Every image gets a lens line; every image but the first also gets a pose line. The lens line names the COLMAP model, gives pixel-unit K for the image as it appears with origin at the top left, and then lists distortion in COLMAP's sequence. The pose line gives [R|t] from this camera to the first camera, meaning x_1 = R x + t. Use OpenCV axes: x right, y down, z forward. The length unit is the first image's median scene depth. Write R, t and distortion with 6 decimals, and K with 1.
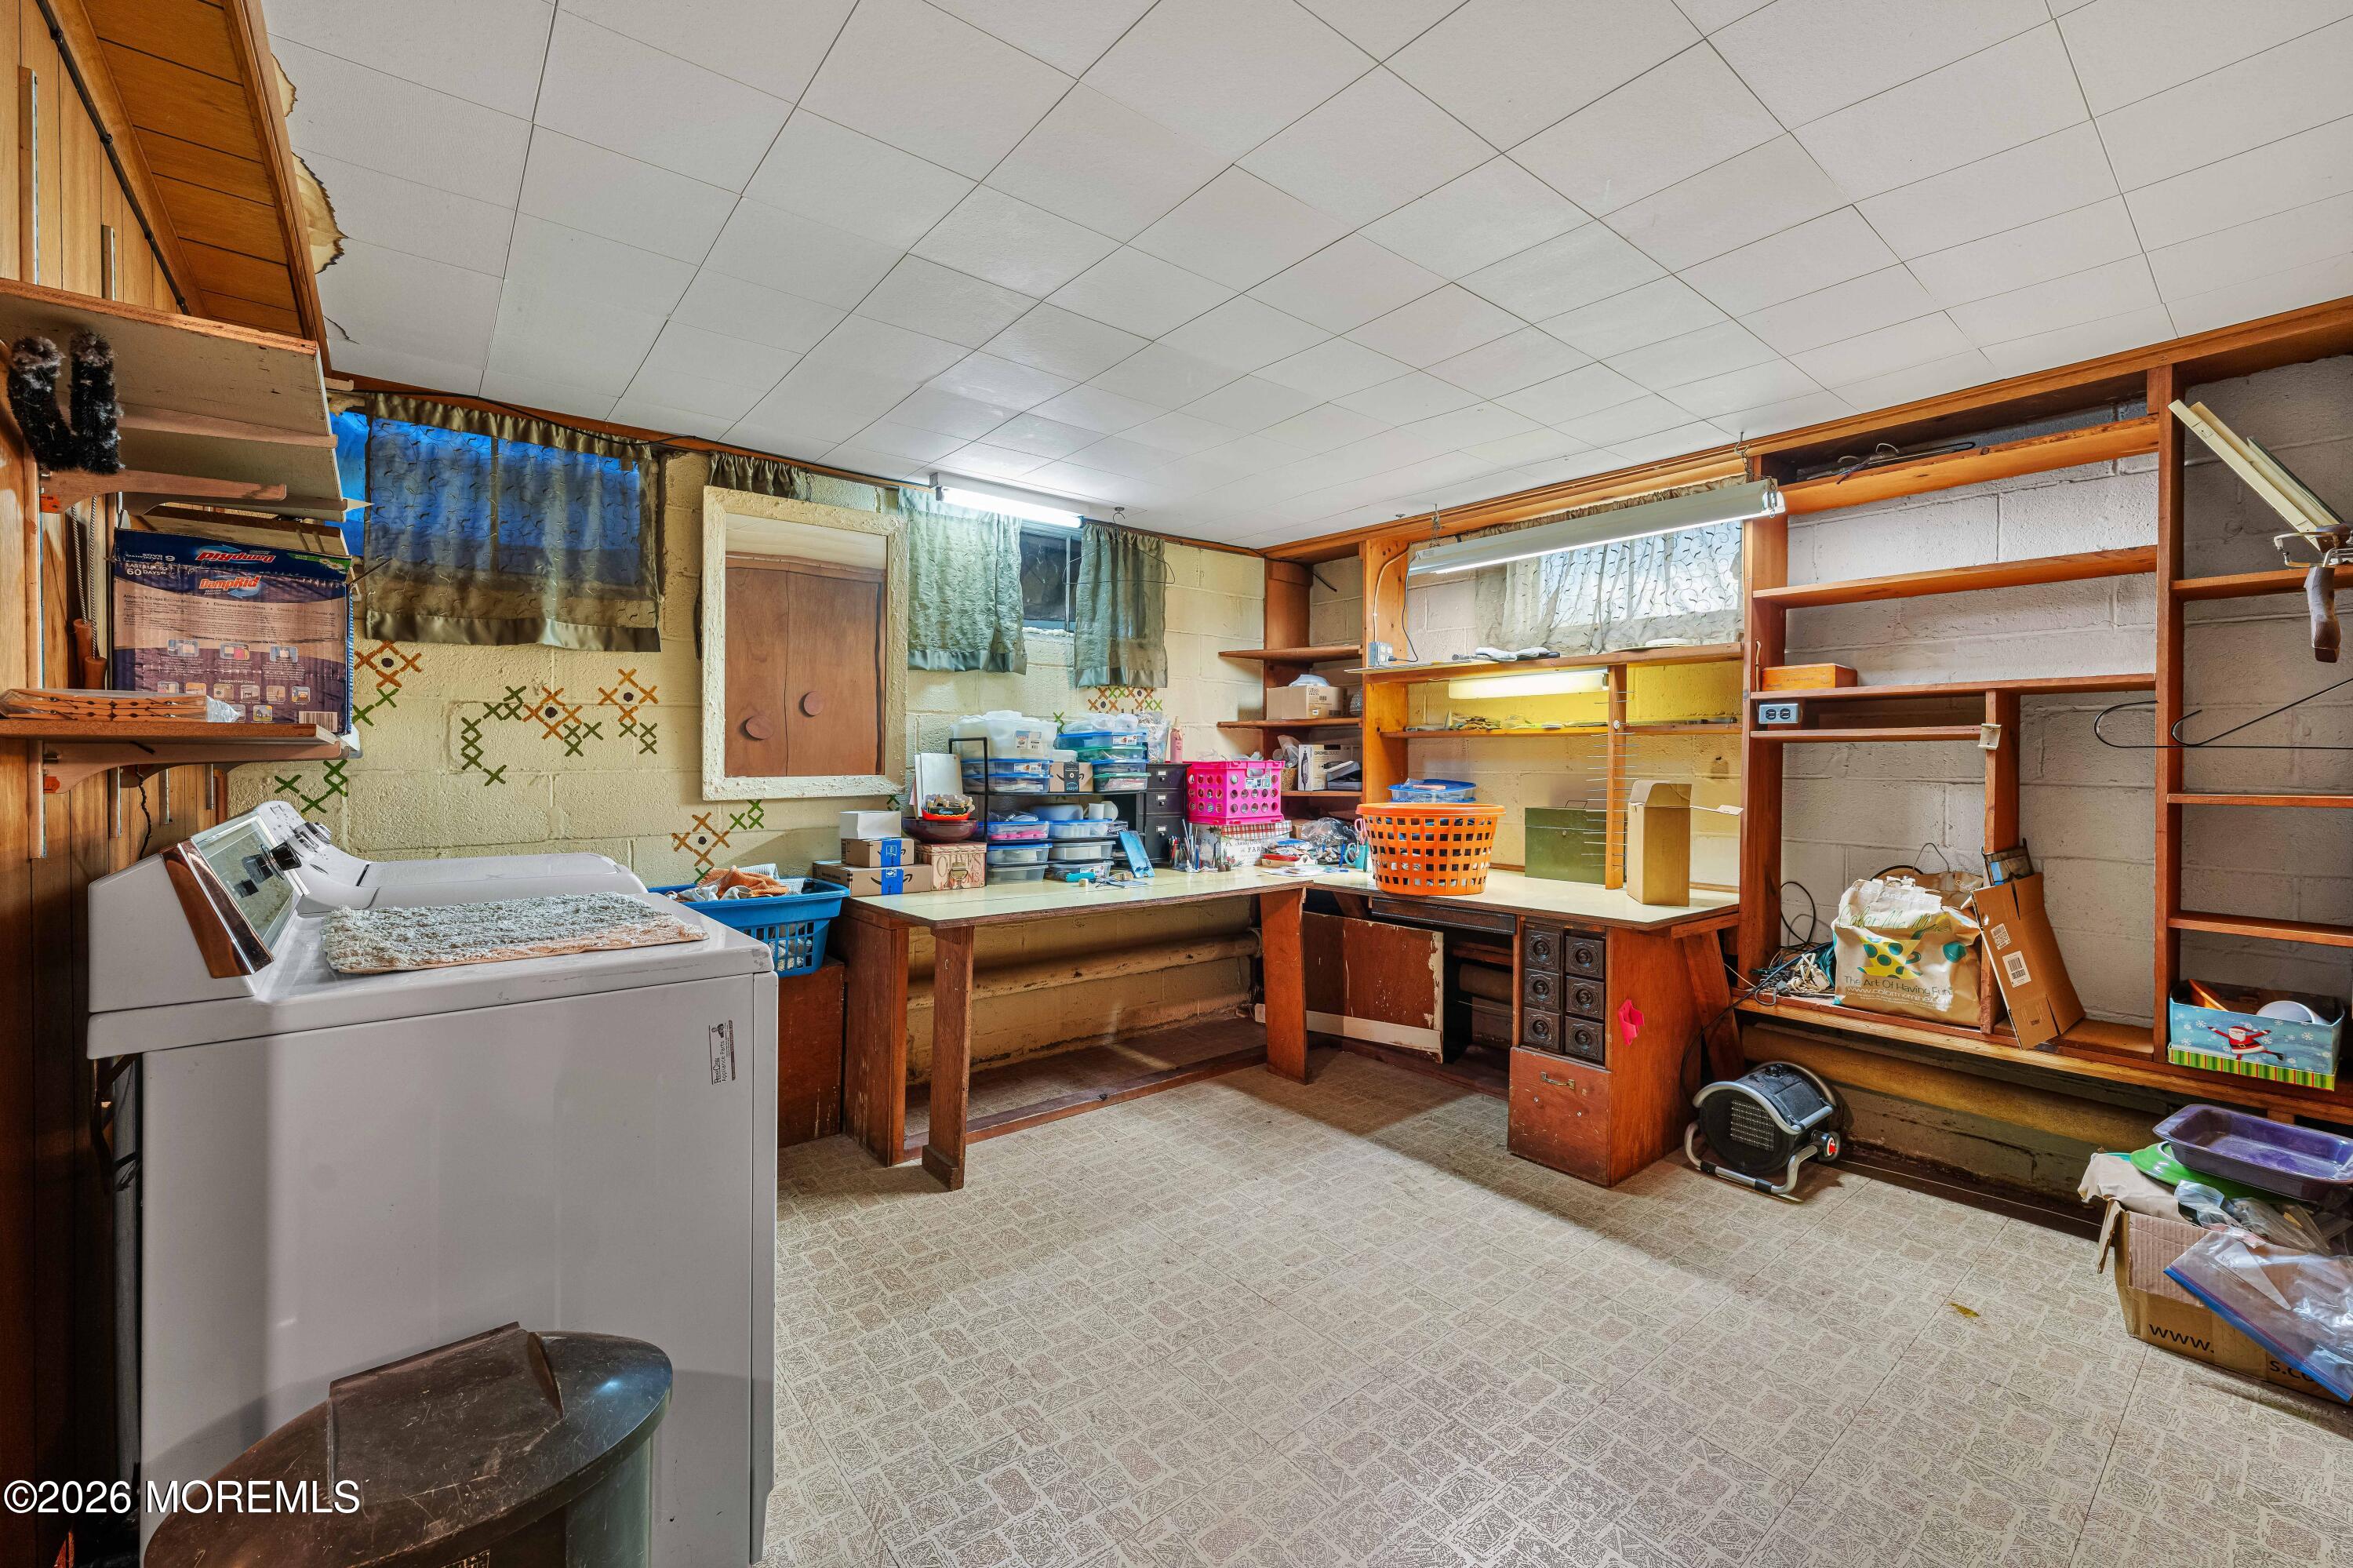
lens RADIAL K [[945.2, 0, 1178.7], [0, 945.2, 770.0], [0, 0, 1]] dist [0.004971, -0.000497]
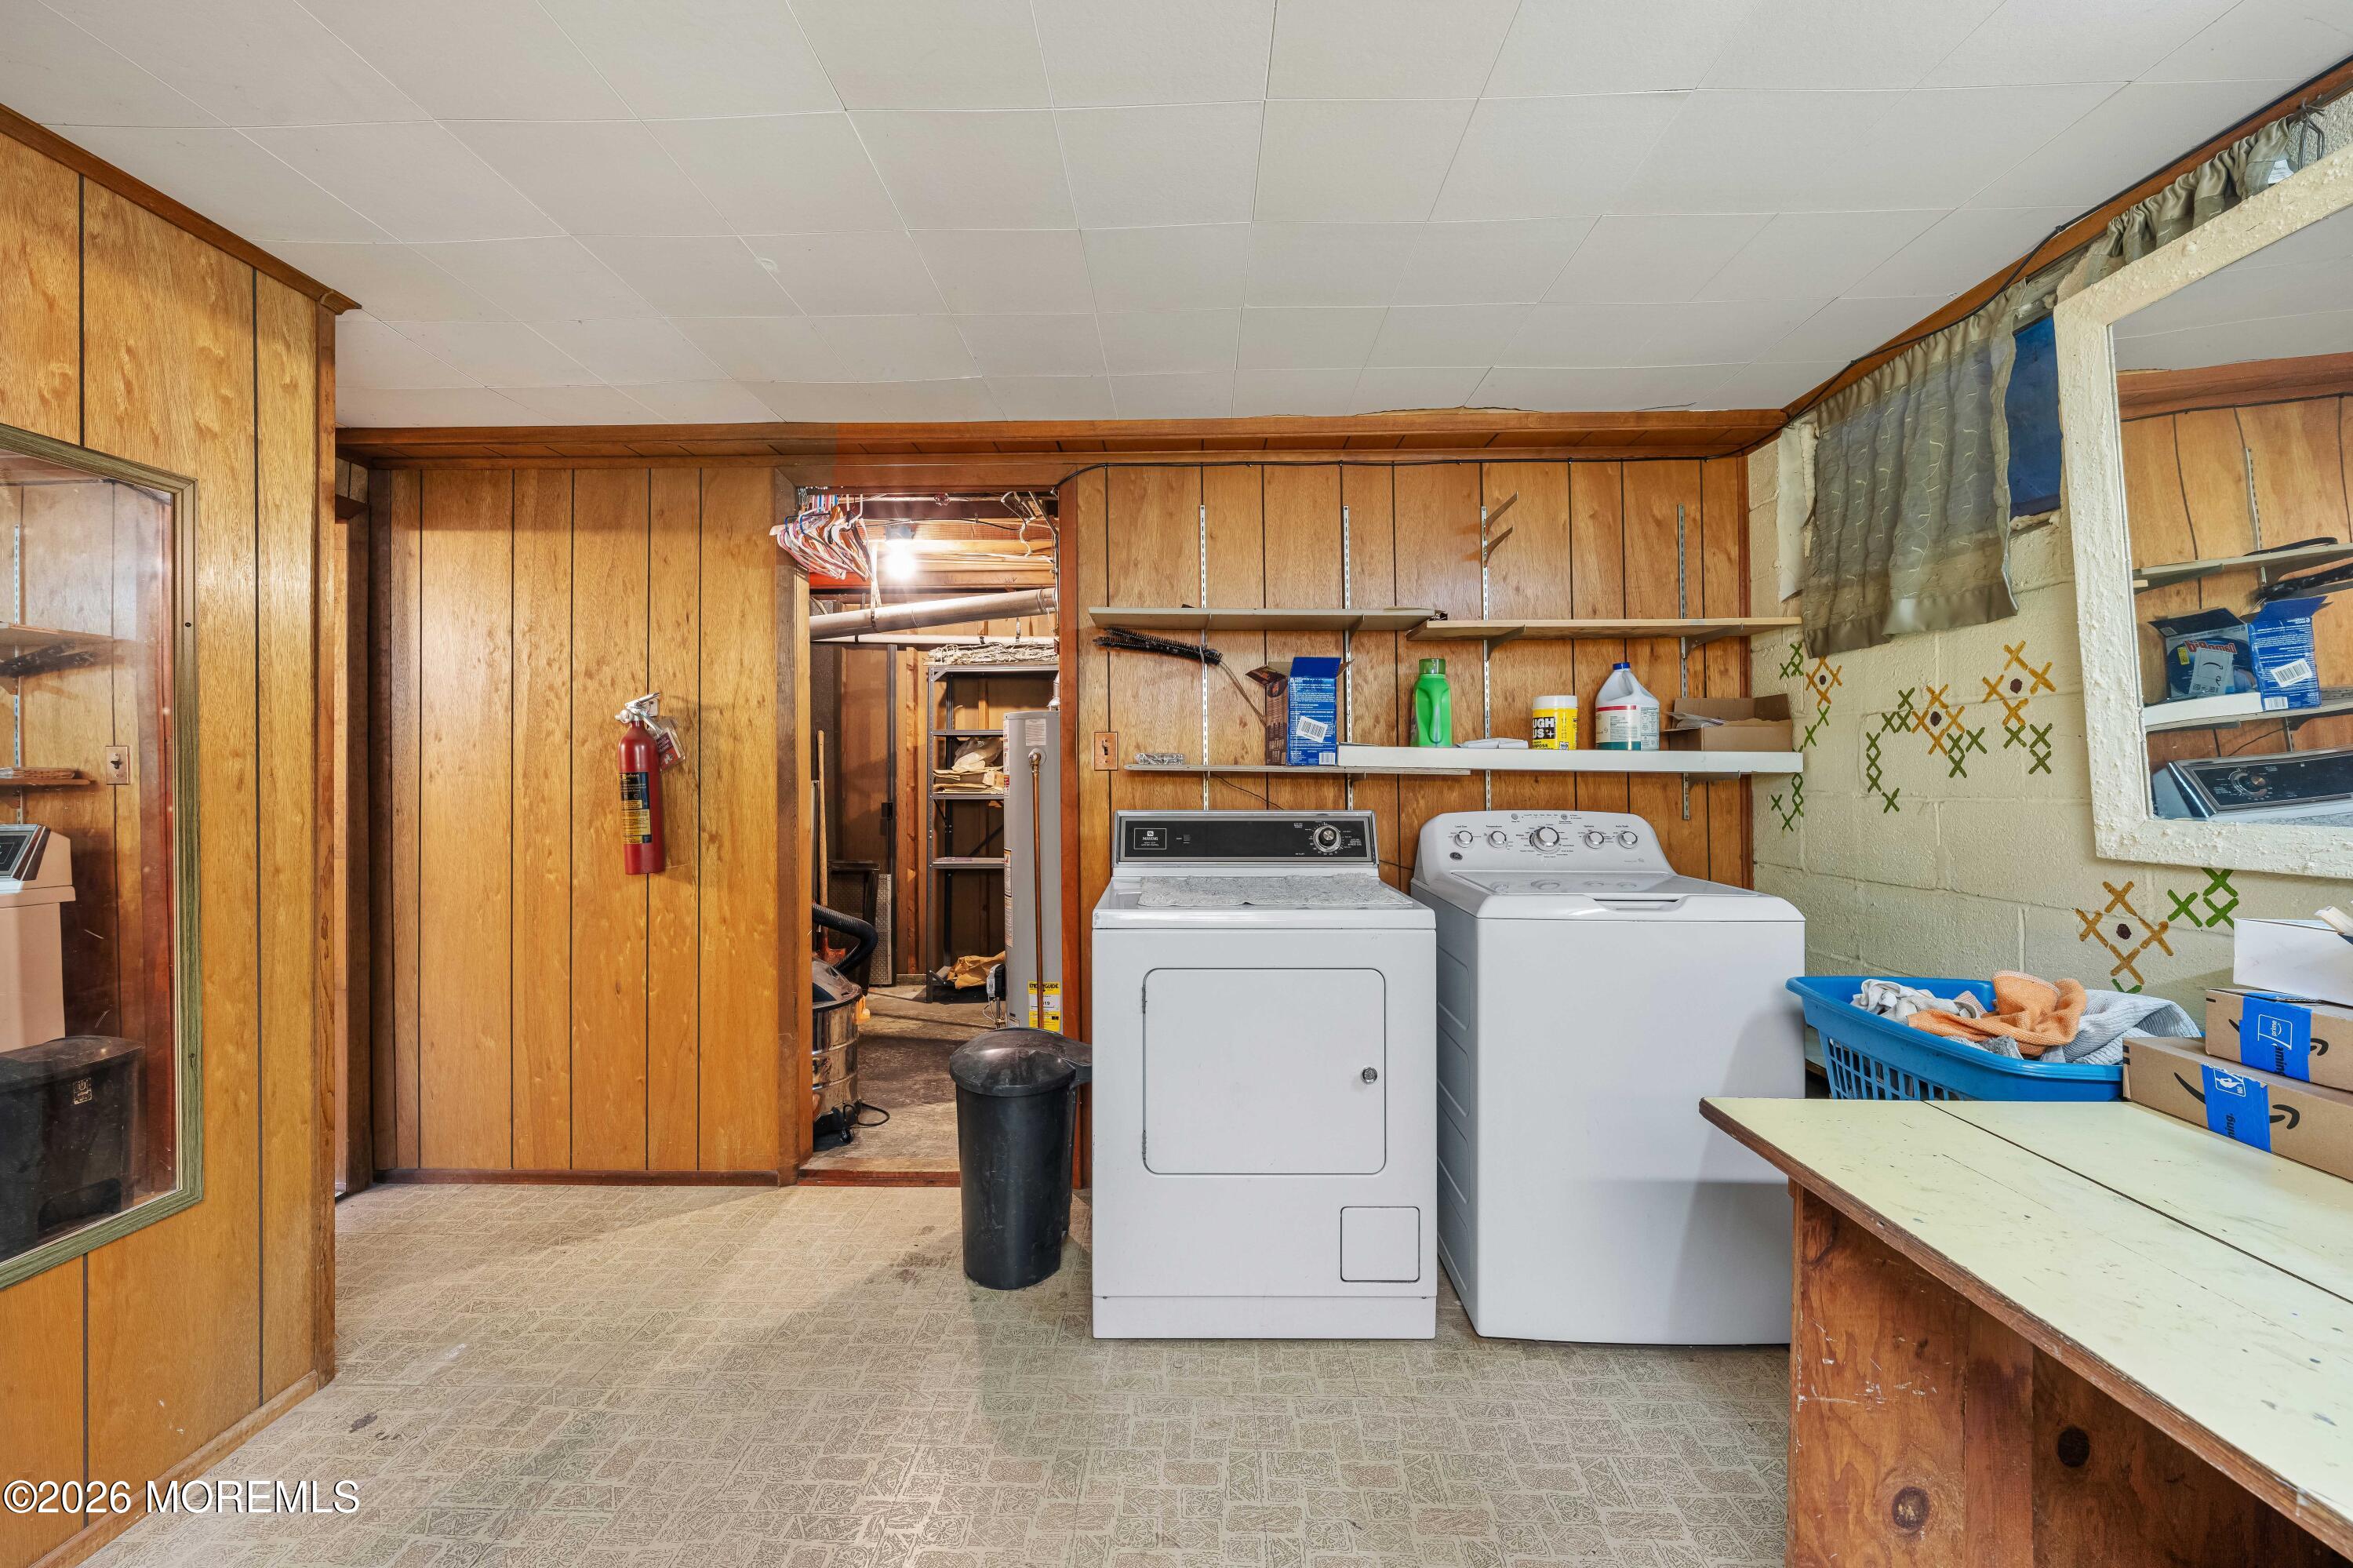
lens RADIAL K [[945.2, 0, 1175.0], [0, 945.2, 773.4], [0, 0, 1]] dist [0.004971, -0.000497]
pose [[-0.643258, 0.000389, -0.765650, 0.295826], [-0.007909, 0.999943, 0.007153, -0.018155], [0.765609, 0.010656, -0.643218, 1.018858]]
